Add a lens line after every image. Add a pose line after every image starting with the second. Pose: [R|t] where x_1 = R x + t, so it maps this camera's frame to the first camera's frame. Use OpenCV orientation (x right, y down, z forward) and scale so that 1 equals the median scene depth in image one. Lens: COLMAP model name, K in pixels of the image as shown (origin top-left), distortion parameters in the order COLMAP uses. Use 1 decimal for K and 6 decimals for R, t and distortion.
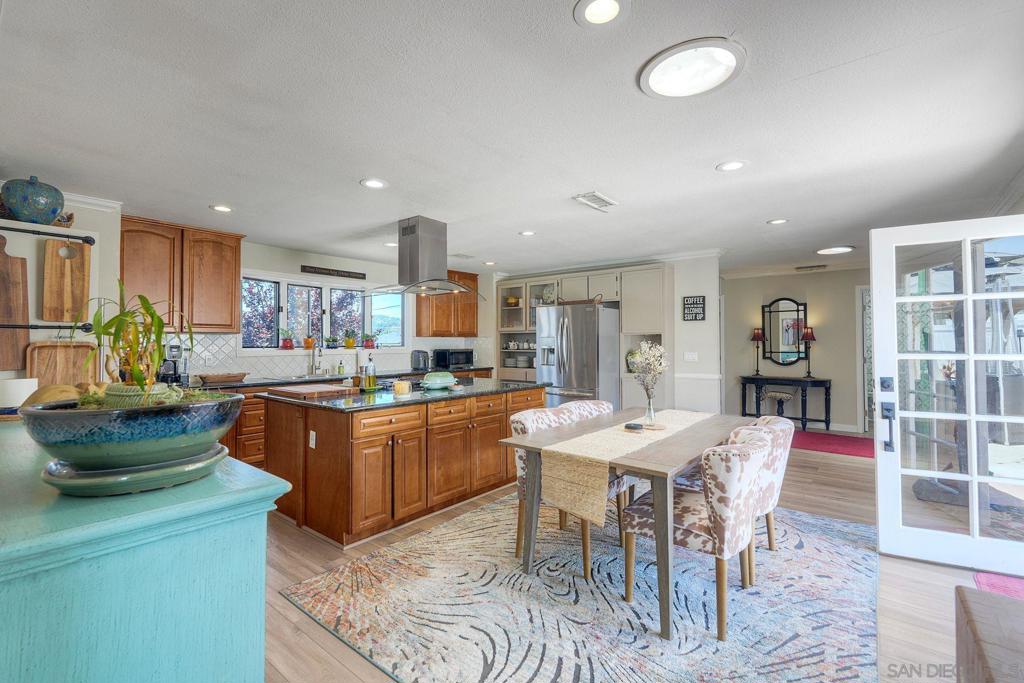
lens RADIAL K [[451.1, 0, 505.2], [0, 451.1, 336.0], [0, 0, 1]] dist [-0.000351, -0.001034]
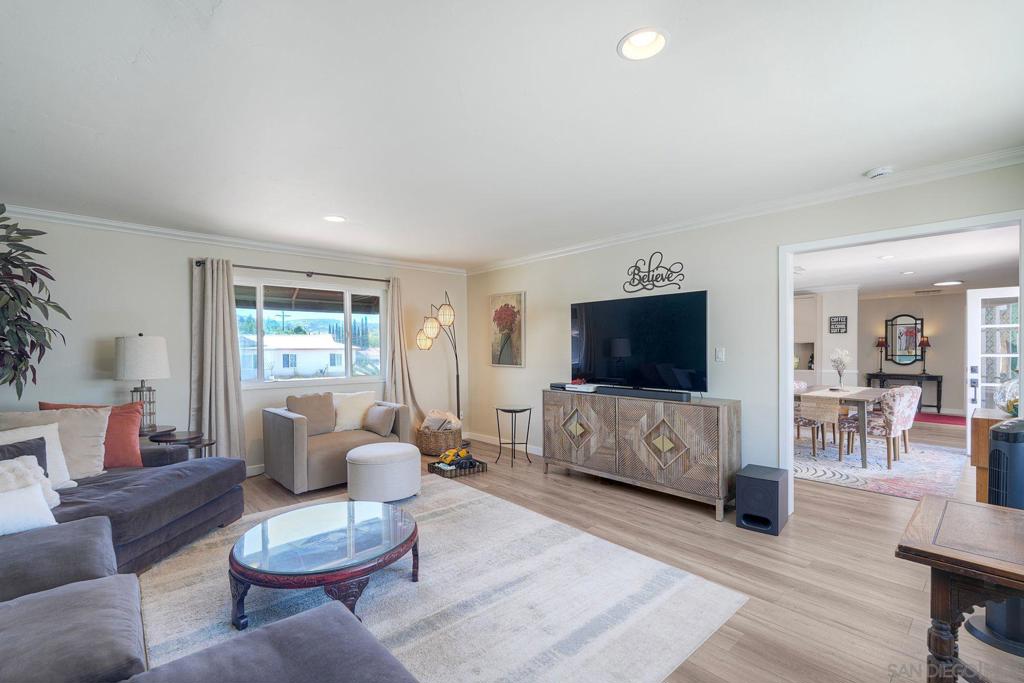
lens RADIAL K [[451.1, 0, 513.0], [0, 451.1, 358.2], [0, 0, 1]] dist [-0.000351, -0.001034]
pose [[0.990629, -0.000814, -0.136577, -0.361489], [0.005635, 0.999375, 0.034910, -0.008956], [0.136464, -0.035352, 0.990014, -0.502304]]
